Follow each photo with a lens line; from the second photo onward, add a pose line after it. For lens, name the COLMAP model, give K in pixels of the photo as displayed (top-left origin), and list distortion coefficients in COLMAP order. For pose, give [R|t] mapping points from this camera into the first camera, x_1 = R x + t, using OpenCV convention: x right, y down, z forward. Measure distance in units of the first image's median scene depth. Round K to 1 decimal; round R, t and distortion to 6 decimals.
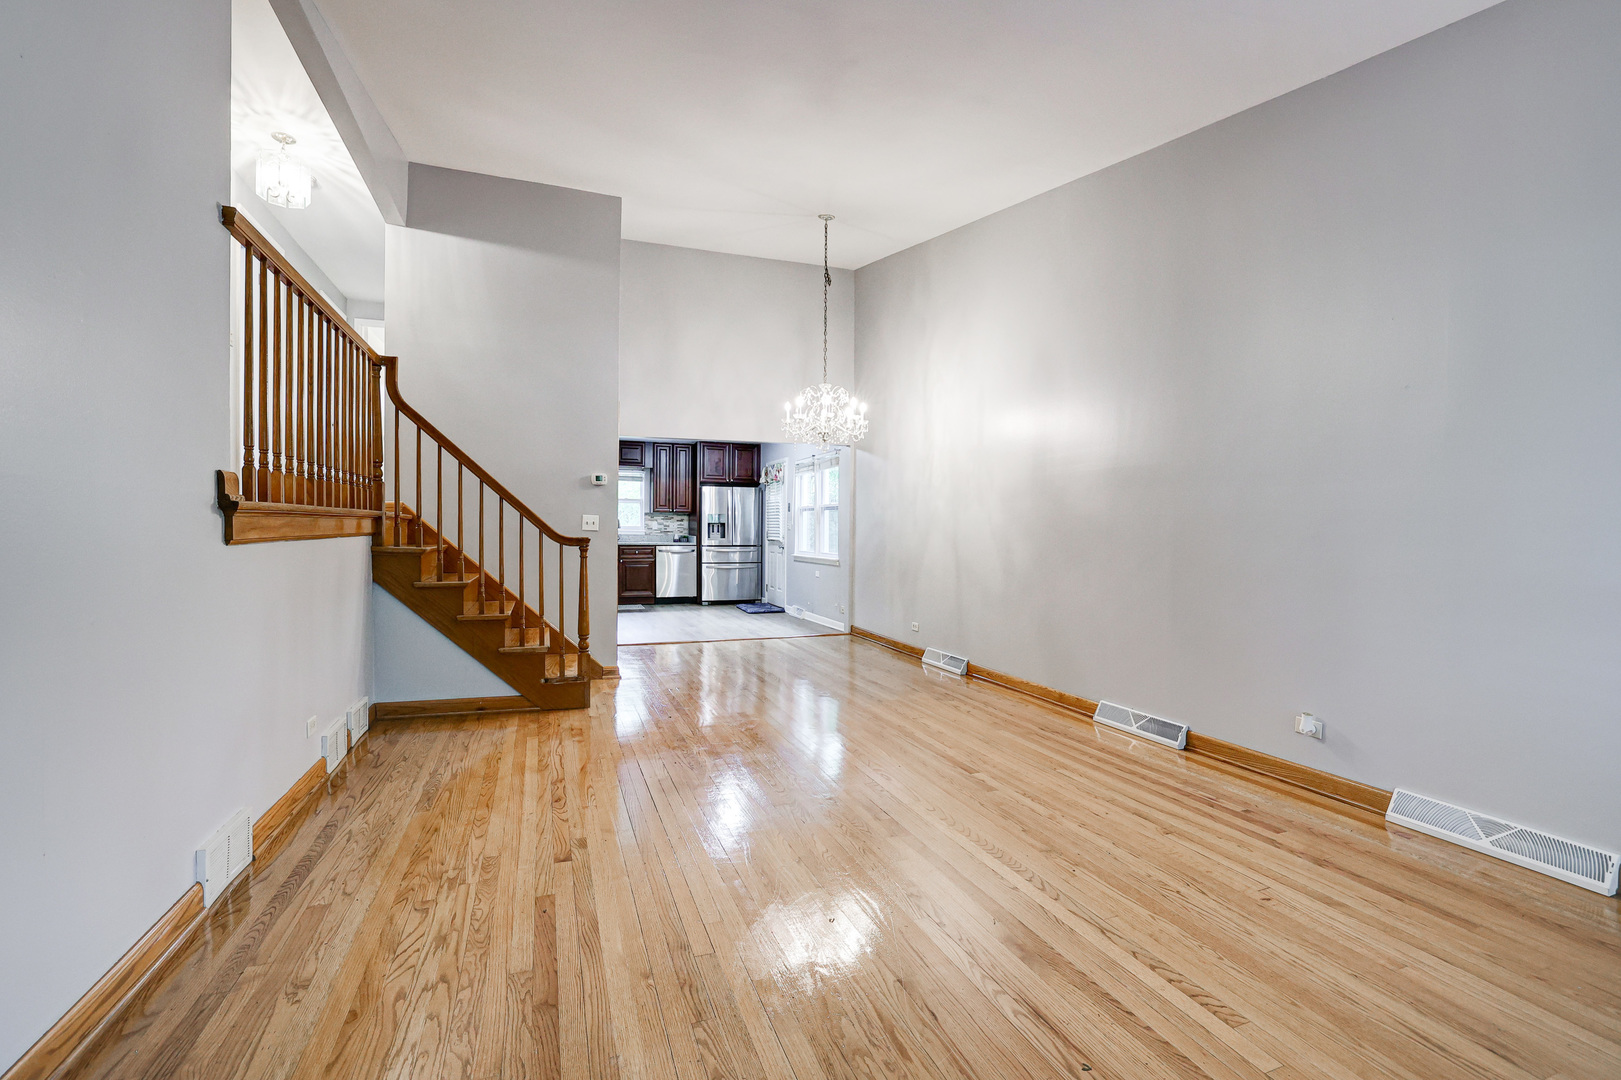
lens RADIAL K [[712.1, 0, 816.9], [0, 712.1, 540.3], [0, 0, 1]] dist [-0.032780, 0.010281]
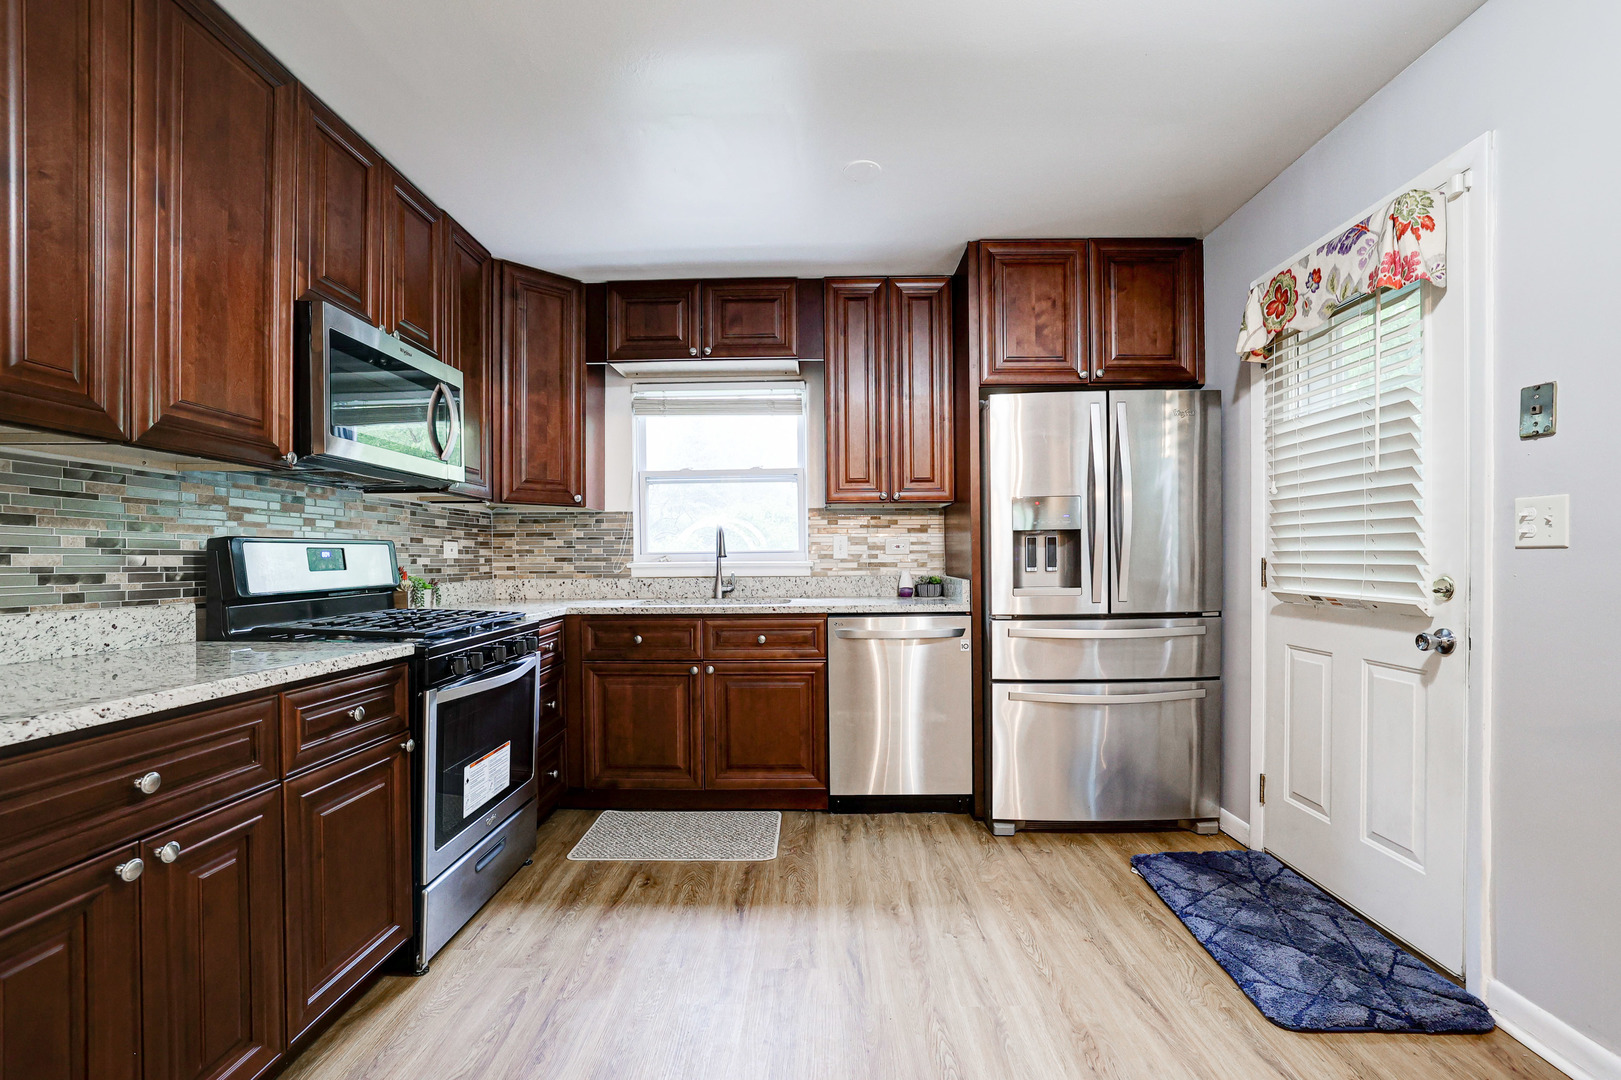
lens RADIAL K [[712.1, 0, 802.7], [0, 712.1, 565.4], [0, 0, 1]] dist [-0.032780, 0.010281]
pose [[0.919784, -0.013566, -0.392190, -0.119963], [0.012439, 0.999908, -0.005414, -0.011155], [0.392228, 0.000101, 0.919868, 0.717141]]
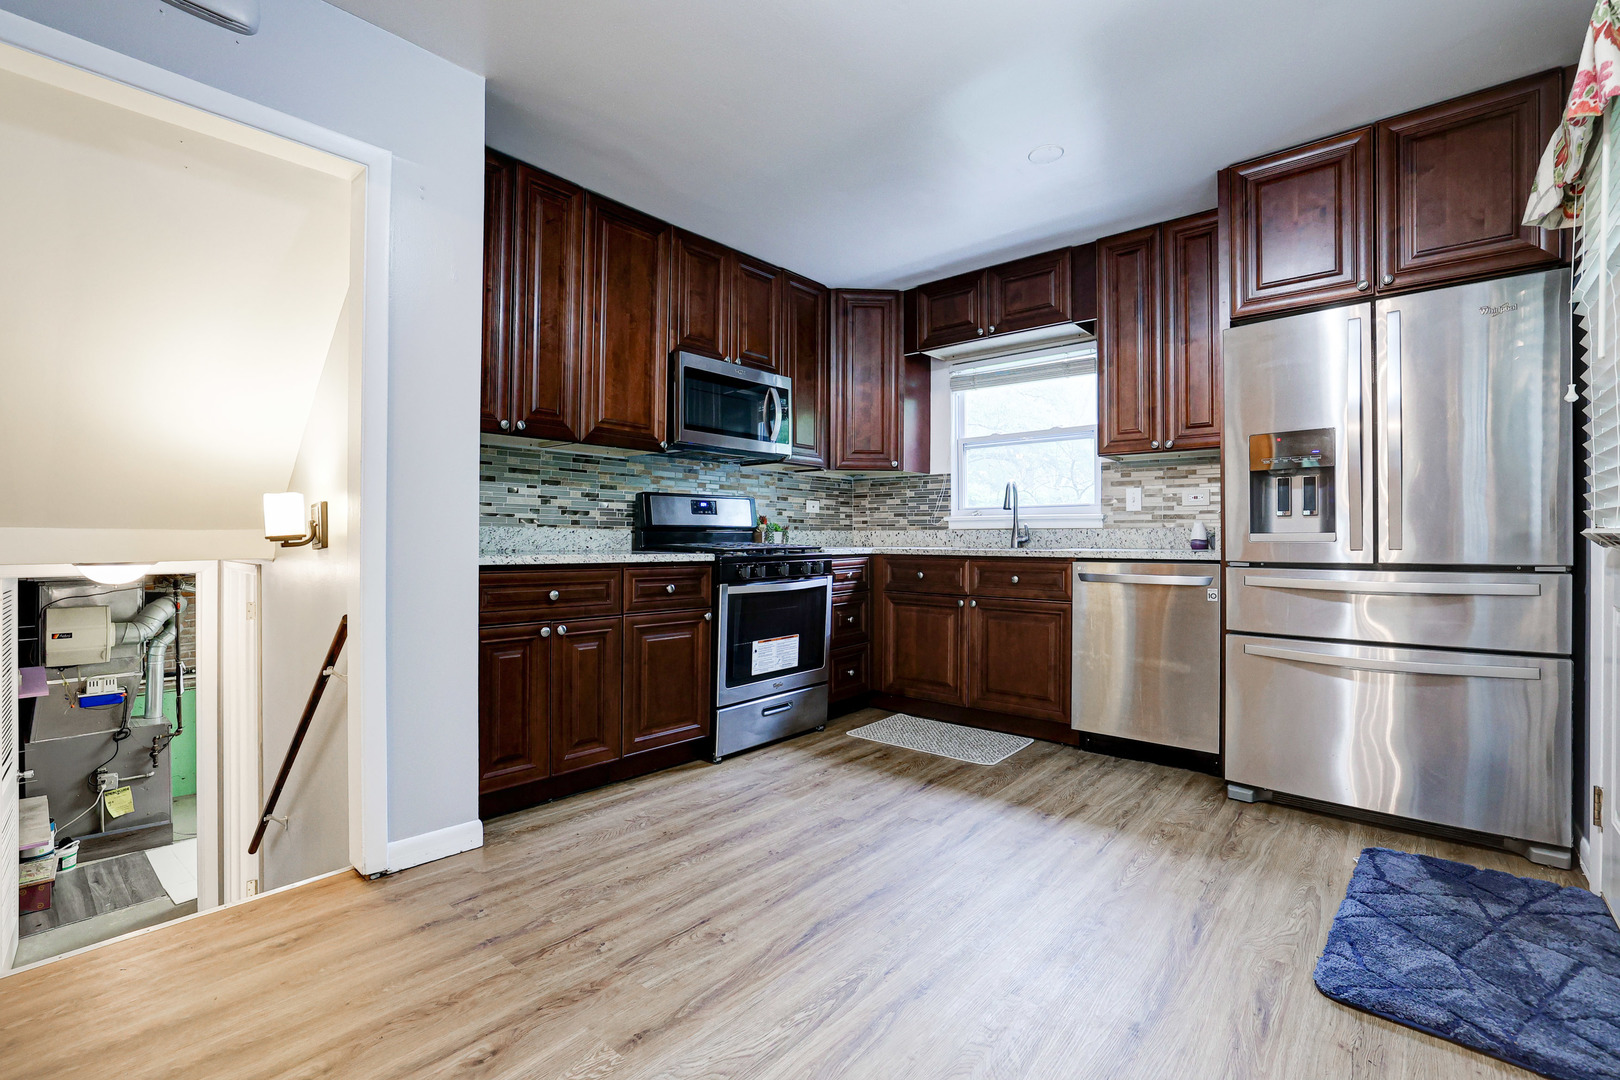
lens RADIAL K [[711.7, 0, 797.1], [0, 711.7, 533.6], [0, 0, 1]] dist [-0.032780, 0.010281]
pose [[0.447356, -0.013599, -0.894253, -0.007204], [-0.010674, 0.999732, -0.020543, 0.003359], [0.894292, 0.018735, 0.447091, 0.742435]]
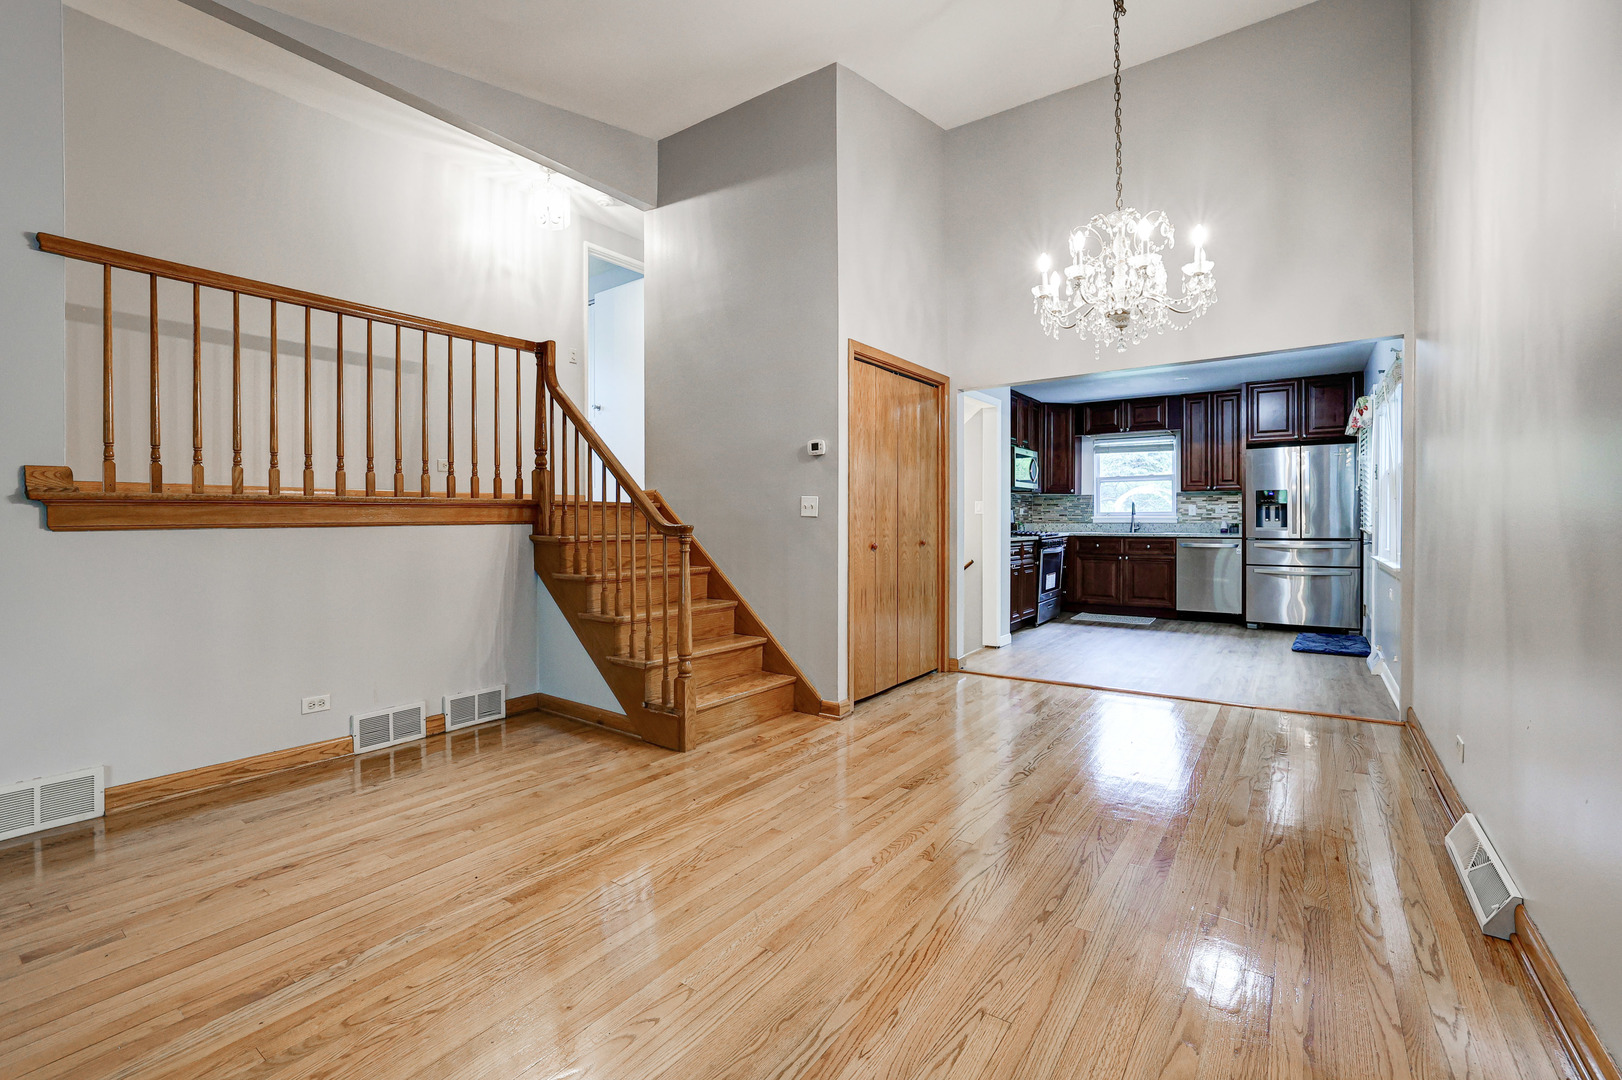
lens RADIAL K [[712.5, 0, 805.3], [0, 712.5, 528.7], [0, 0, 1]] dist [-0.032780, 0.010281]
pose [[0.546941, 0.000262, -0.837171, 0.160191], [-0.002565, 0.999996, -0.001363, 0.000039], [0.837167, 0.002893, 0.546940, 0.293553]]
